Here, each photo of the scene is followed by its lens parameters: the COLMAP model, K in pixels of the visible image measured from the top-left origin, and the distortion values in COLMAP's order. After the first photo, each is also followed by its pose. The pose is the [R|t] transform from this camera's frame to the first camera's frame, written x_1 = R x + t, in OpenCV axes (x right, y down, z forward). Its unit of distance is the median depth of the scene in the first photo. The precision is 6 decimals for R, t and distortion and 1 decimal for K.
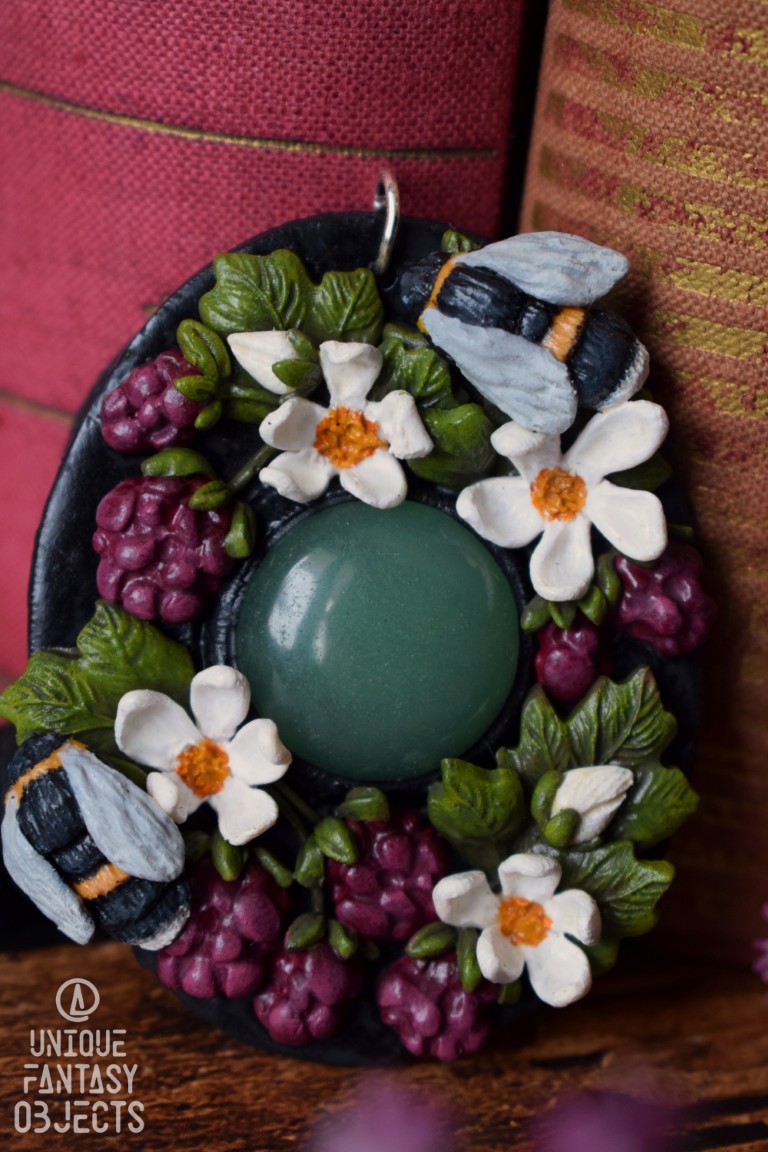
lens RADIAL K [[2579.8, 0, 381.9], [0, 2579.8, 576.0], [0, 0, 1]] dist [0.058657, 0.000000]
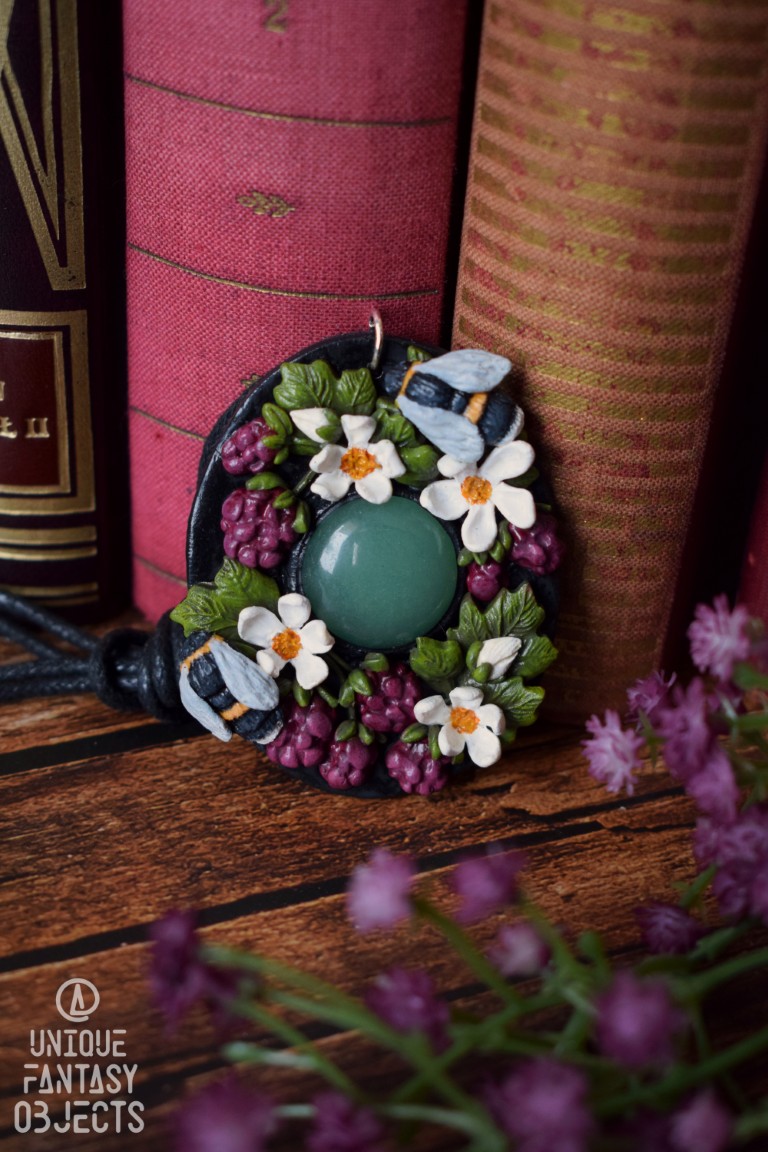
lens RADIAL K [[2056.3, 0, 386.0], [0, 2056.3, 575.9], [0, 0, 1]] dist [0.038459, 0.000000]
pose [[0.999344, -0.033121, -0.014633, 0.024290], [0.034989, 0.987329, 0.154781, -0.198003], [0.009321, -0.155191, 0.987840, -0.433865]]
